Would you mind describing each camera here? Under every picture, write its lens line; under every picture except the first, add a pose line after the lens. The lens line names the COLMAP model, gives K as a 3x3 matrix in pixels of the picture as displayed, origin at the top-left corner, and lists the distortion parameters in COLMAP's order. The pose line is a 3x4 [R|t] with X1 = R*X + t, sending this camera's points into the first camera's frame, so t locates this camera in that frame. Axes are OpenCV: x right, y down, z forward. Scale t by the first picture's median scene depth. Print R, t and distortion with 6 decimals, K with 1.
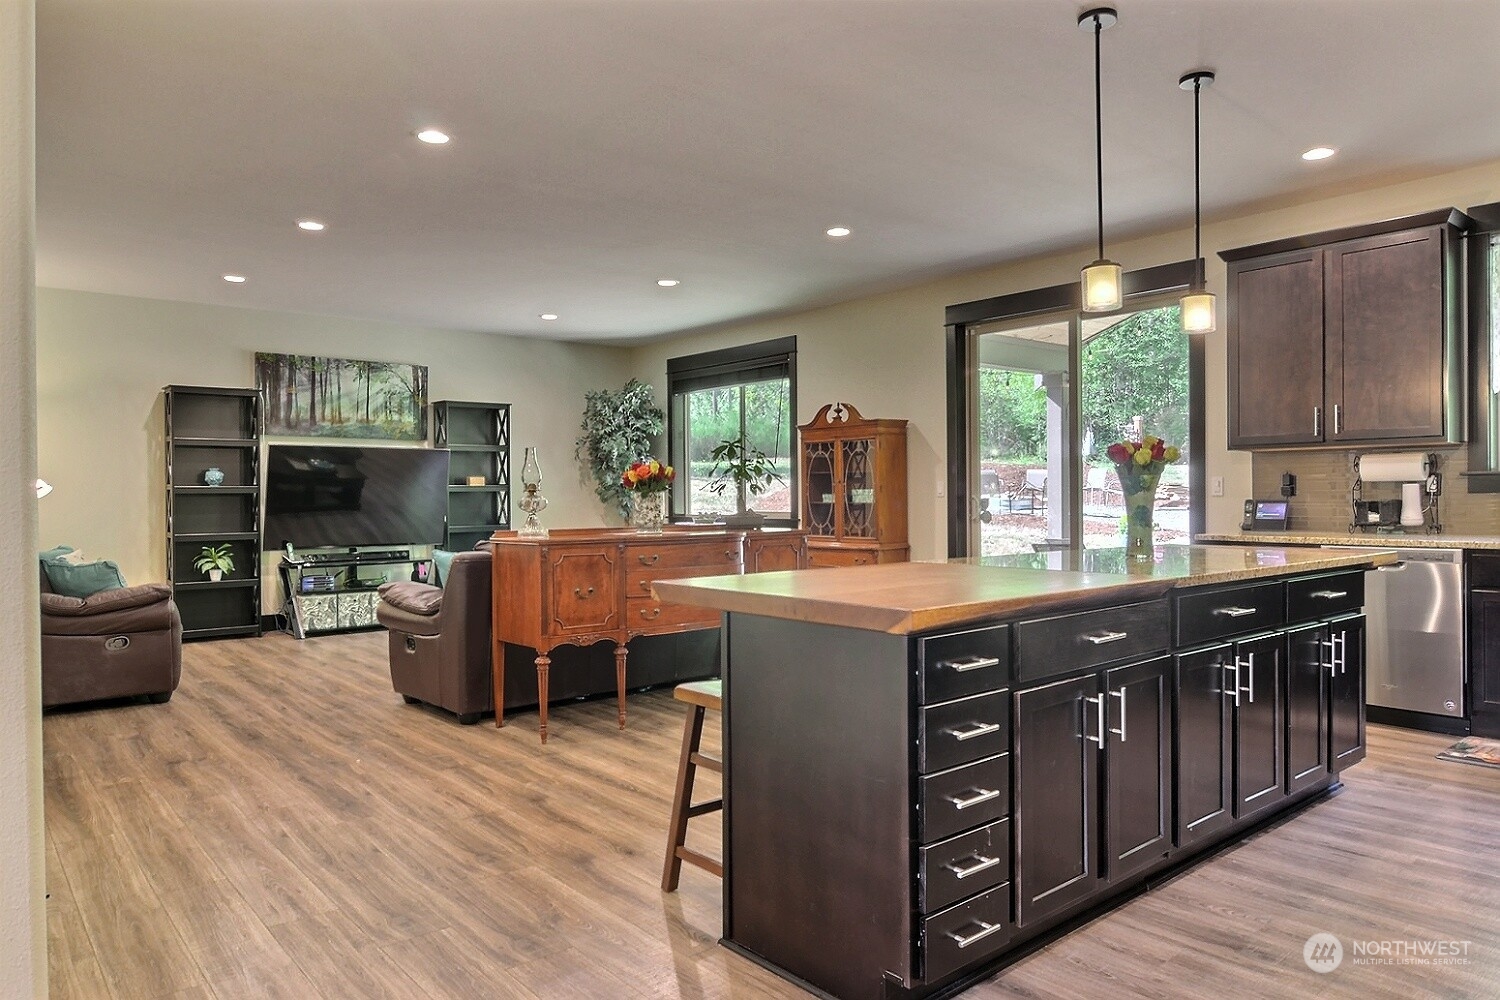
lens RADIAL K [[984.0, 0, 746.2], [0, 984.0, 506.2], [0, 0, 1]] dist [-0.000812, -0.012070]
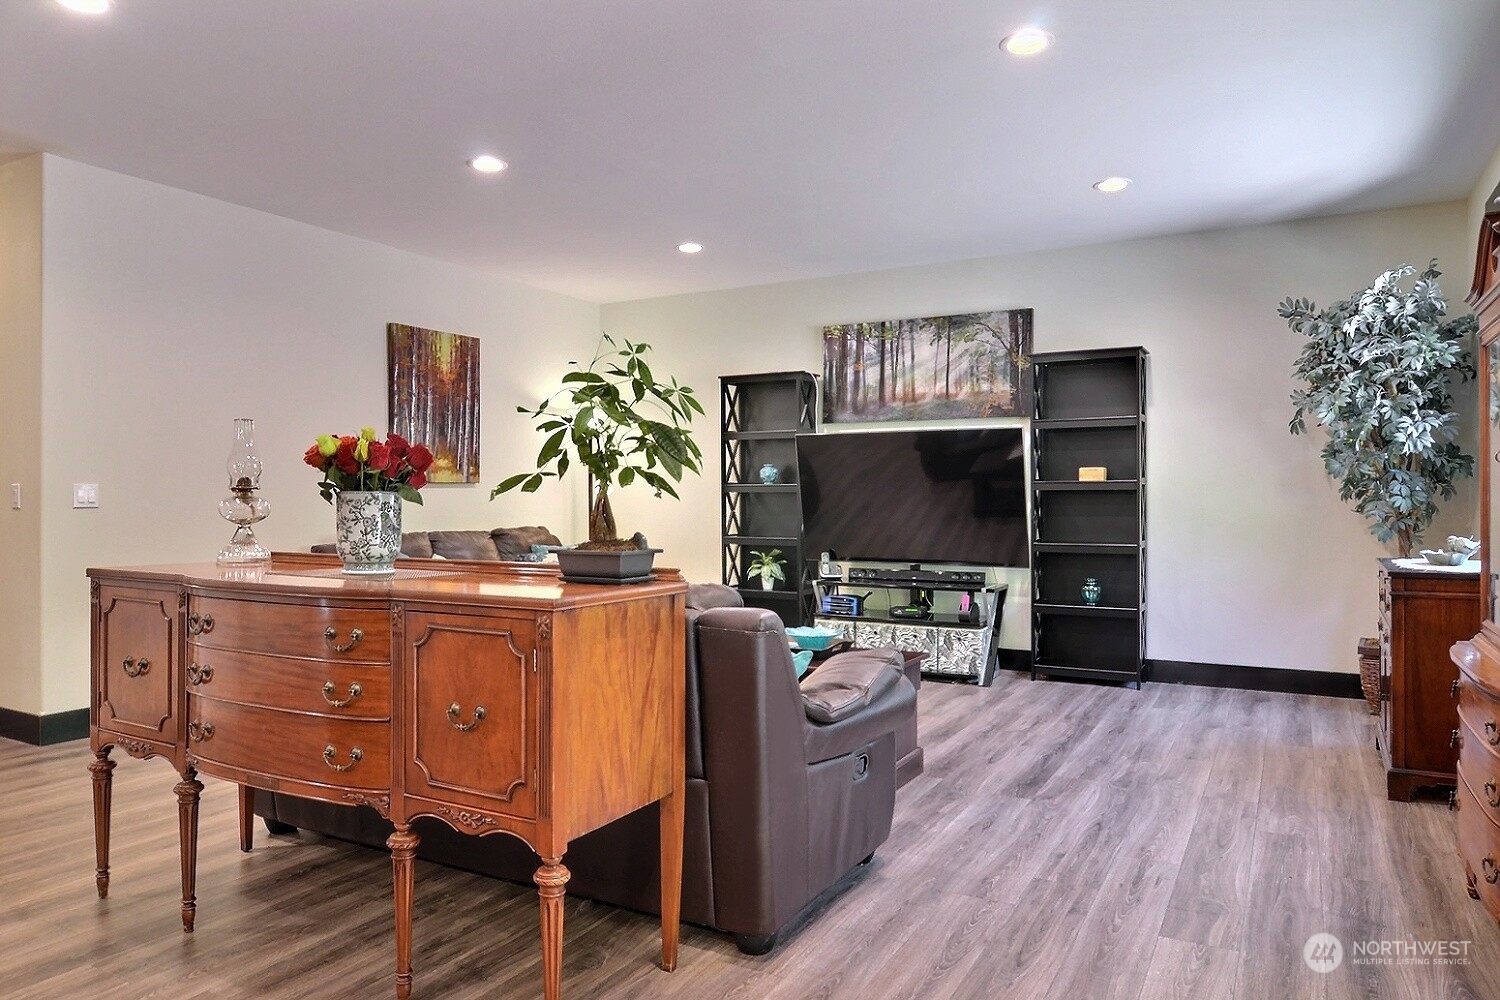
lens RADIAL K [[984.0, 0, 747.9], [0, 984.0, 501.1], [0, 0, 1]] dist [-0.000812, -0.012070]
pose [[0.354829, 0.011040, -0.934866, 0.294232], [-0.013449, 0.999887, 0.006704, -0.010440], [0.934835, 0.010194, 0.354937, 0.666339]]
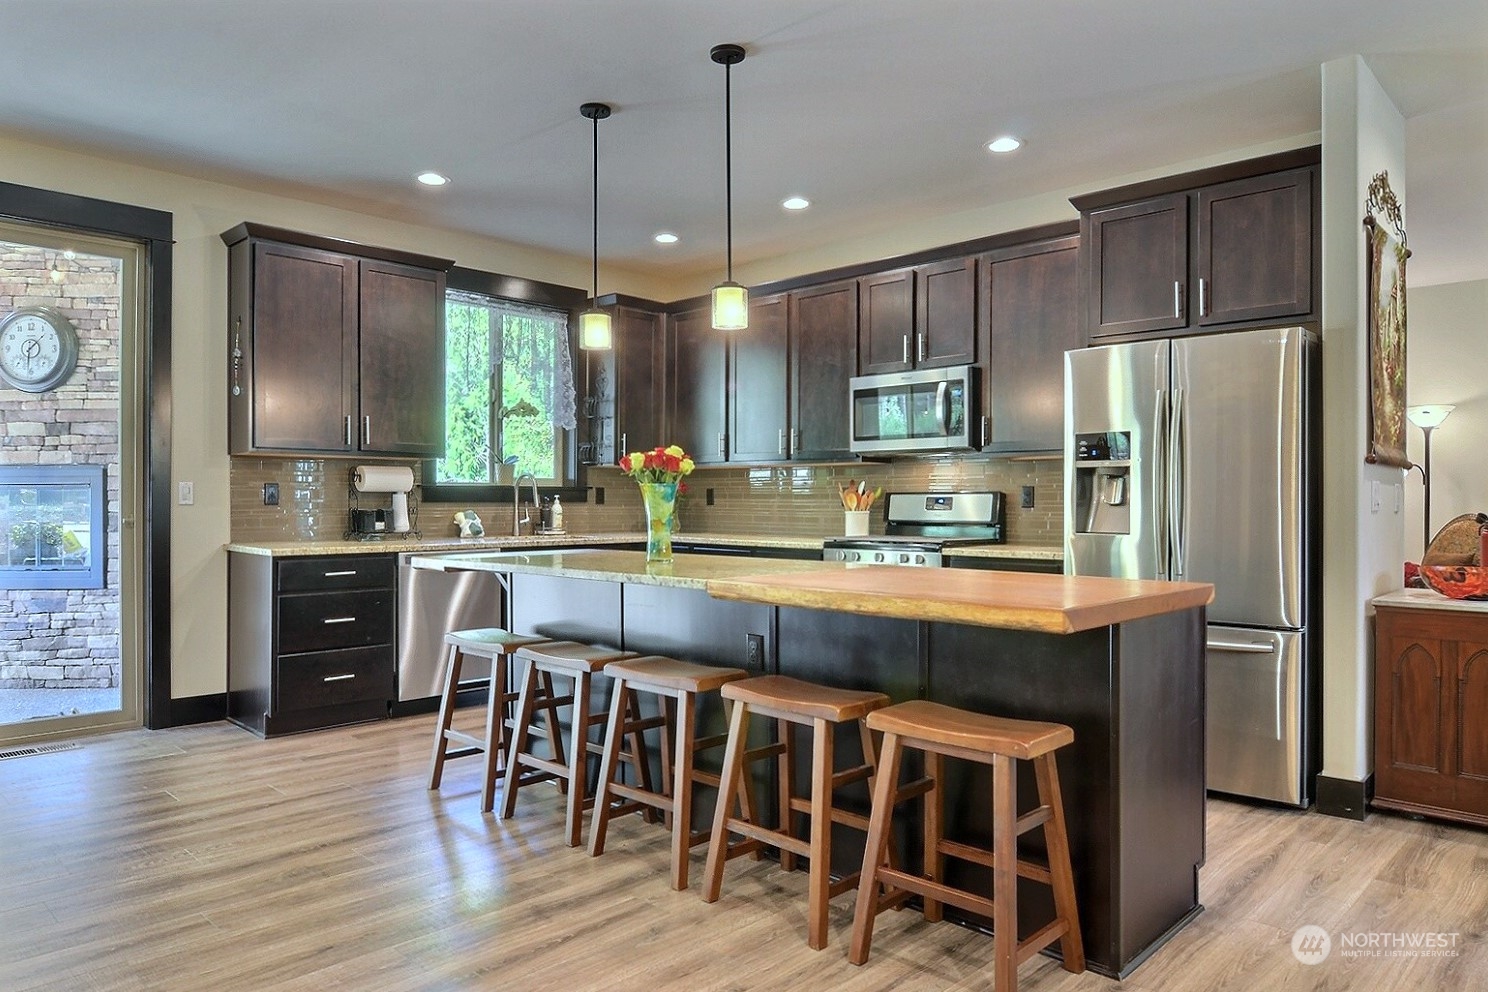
lens RADIAL K [[976.1, 0, 703.0], [0, 976.1, 481.9], [0, 0, 1]] dist [-0.000812, -0.012070]
pose [[-0.089849, 0.021649, 0.995720, -0.282996], [0.009871, 0.999734, -0.020845, -0.006885], [-0.995906, 0.007955, -0.090039, 0.483868]]
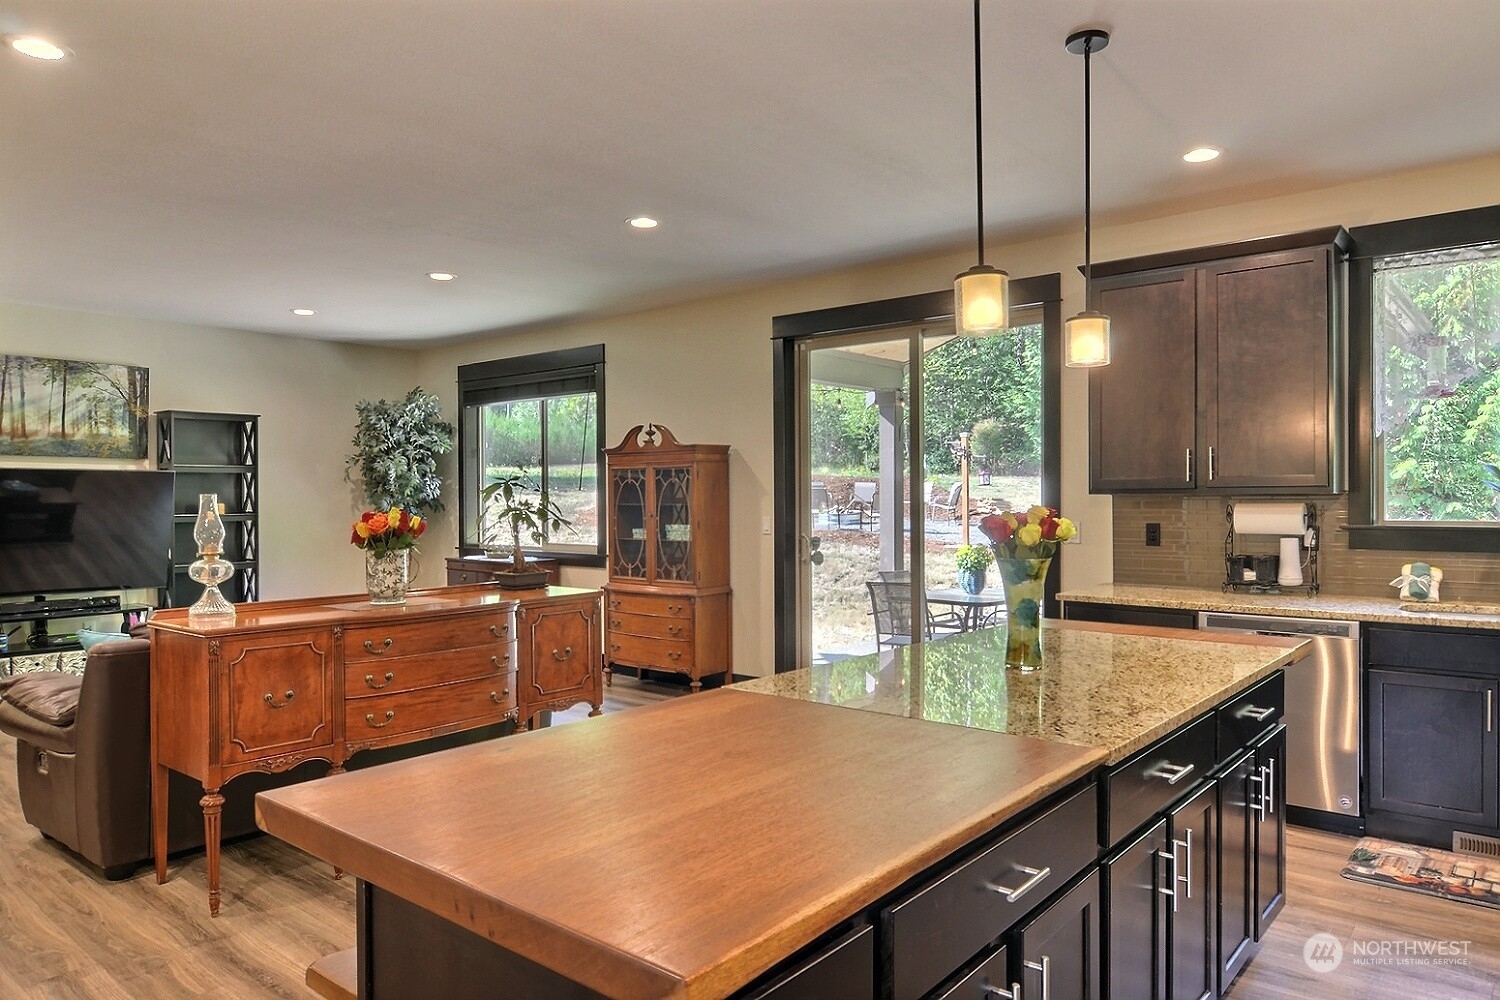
lens RADIAL K [[984.0, 0, 745.9], [0, 984.0, 505.6], [0, 0, 1]] dist [-0.000812, -0.012070]
pose [[0.985507, 0.002447, 0.169619, 0.029729], [-0.001859, 0.999992, -0.003628, -0.030560], [-0.169627, 0.003260, 0.985503, 0.135627]]
